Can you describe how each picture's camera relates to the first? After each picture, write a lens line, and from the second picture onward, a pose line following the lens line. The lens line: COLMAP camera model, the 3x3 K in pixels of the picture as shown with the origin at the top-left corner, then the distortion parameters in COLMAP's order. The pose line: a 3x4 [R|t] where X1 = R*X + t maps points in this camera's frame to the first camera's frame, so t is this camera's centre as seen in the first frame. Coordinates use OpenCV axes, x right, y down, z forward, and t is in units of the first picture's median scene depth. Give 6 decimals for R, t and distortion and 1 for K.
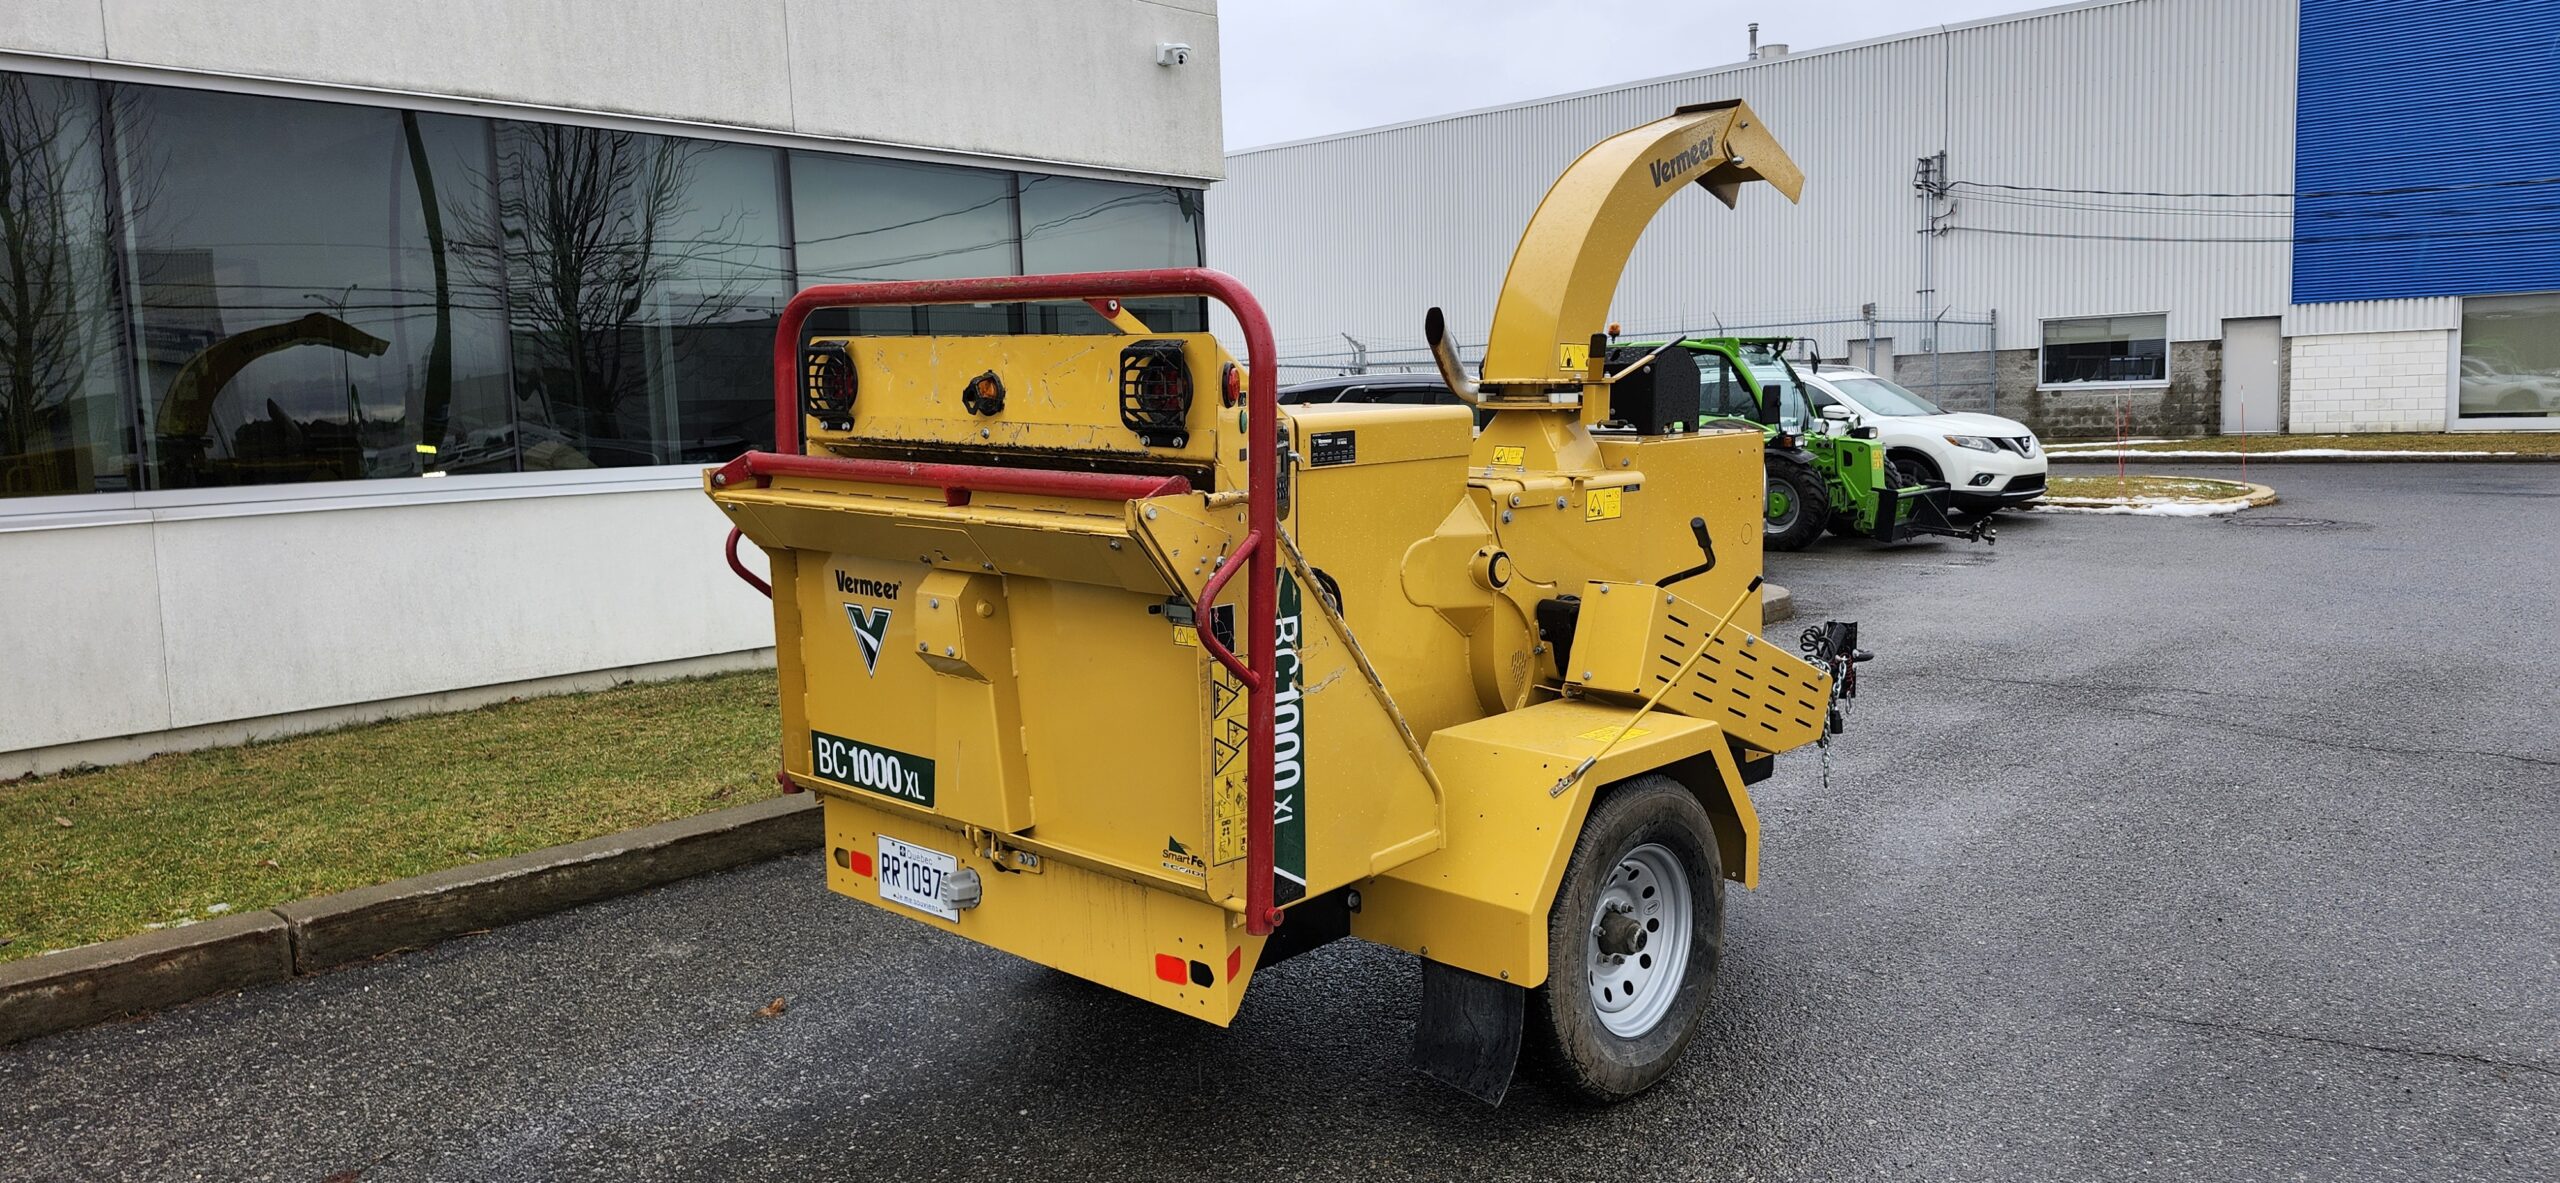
lens RADIAL K [[1726.1, 0, 1304.2], [0, 1726.1, 611.9], [0, 0, 1]] dist [0.068699, -0.002013]
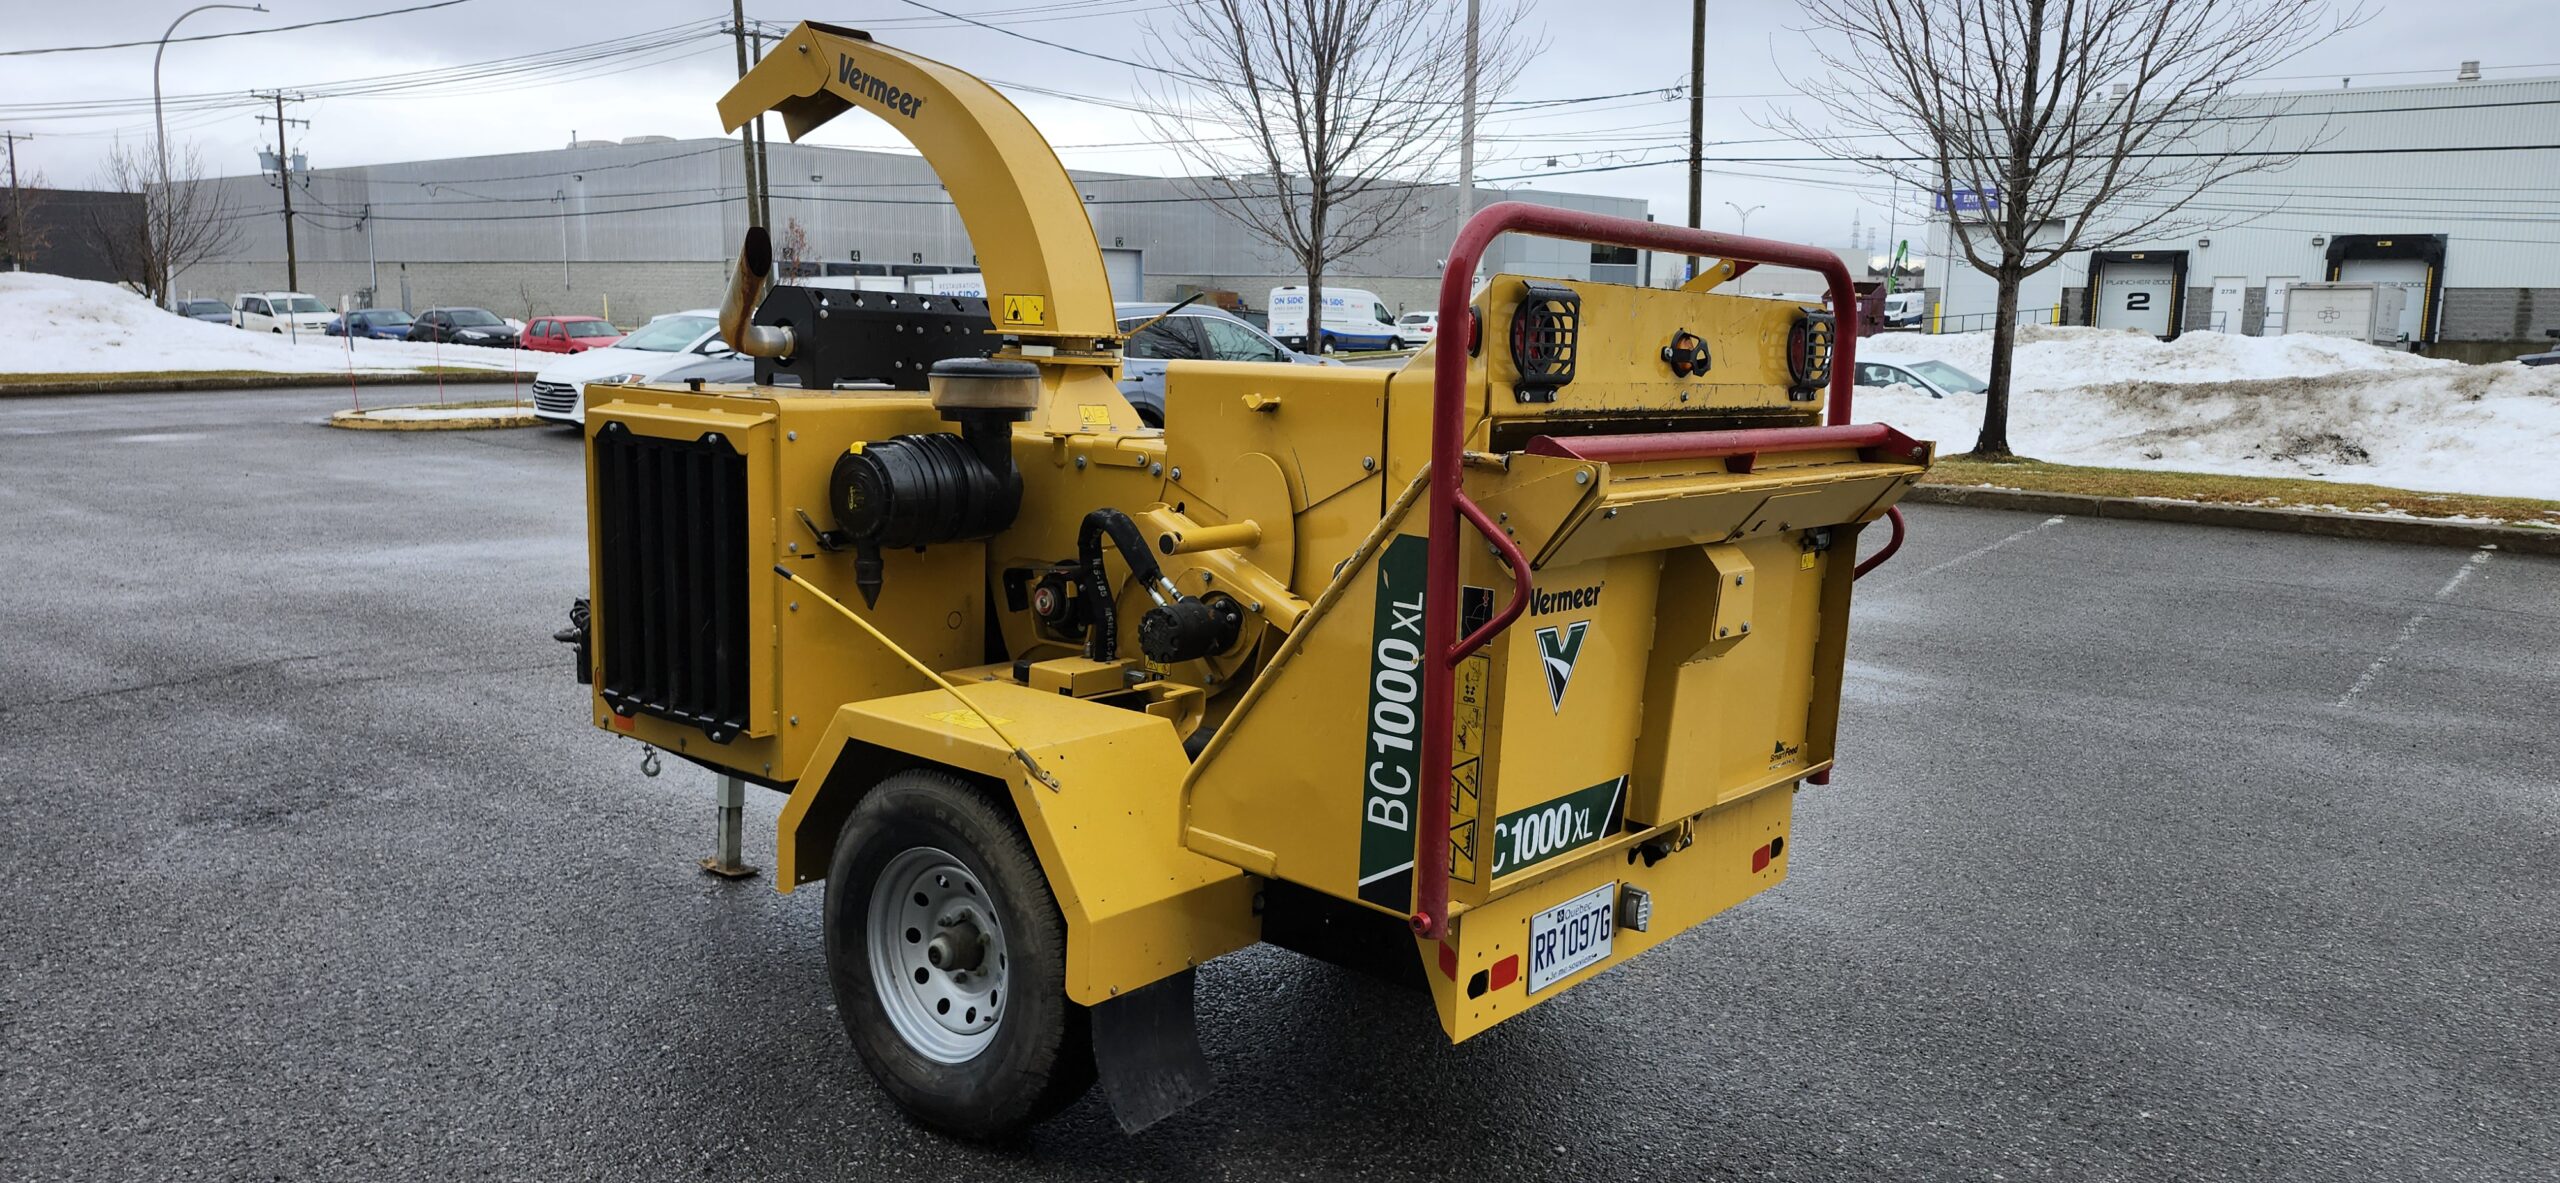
lens RADIAL K [[1788.8, 0, 1238.6], [0, 1788.8, 619.1], [0, 0, 1]] dist [0.045132, -0.000231]
pose [[-0.028809, -0.147430, 0.988653, -1.026344], [0.113643, 0.982167, 0.149775, -0.140838], [-0.993104, 0.116668, -0.011541, 1.128151]]
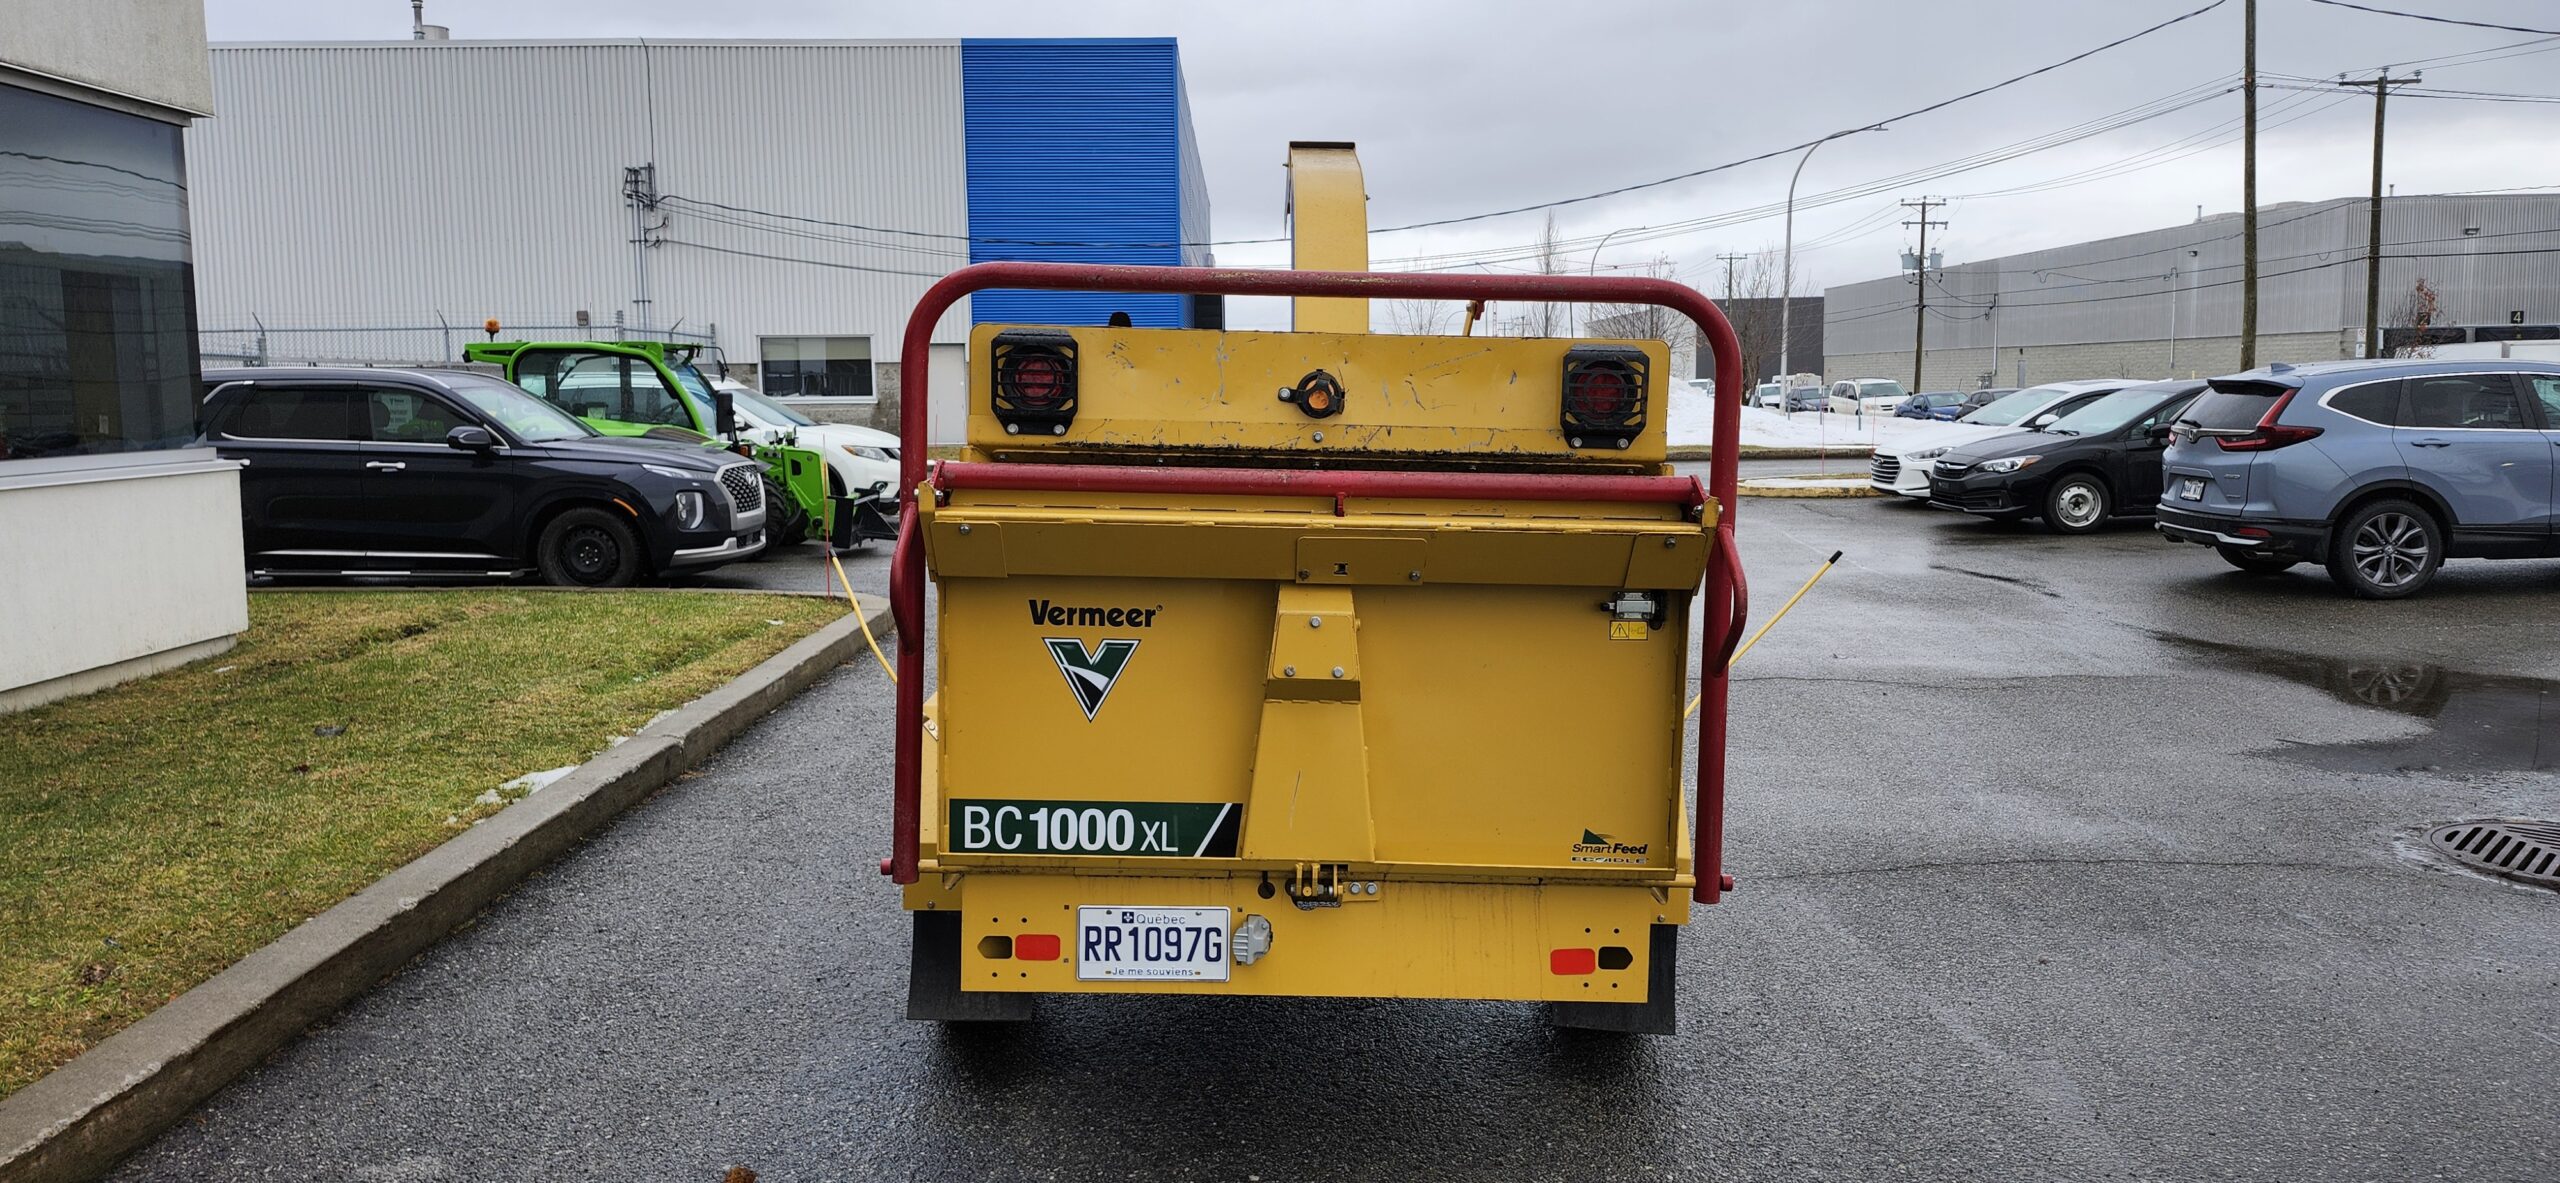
lens RADIAL K [[1745.6, 0, 1247.9], [0, 1745.6, 586.3], [0, 0, 1]] dist [0.077431, -0.058572]
pose [[0.737766, -0.056665, 0.672674, -0.757257], [0.071185, 0.997445, 0.005950, -0.028037], [-0.671293, 0.043495, 0.739915, 0.299200]]
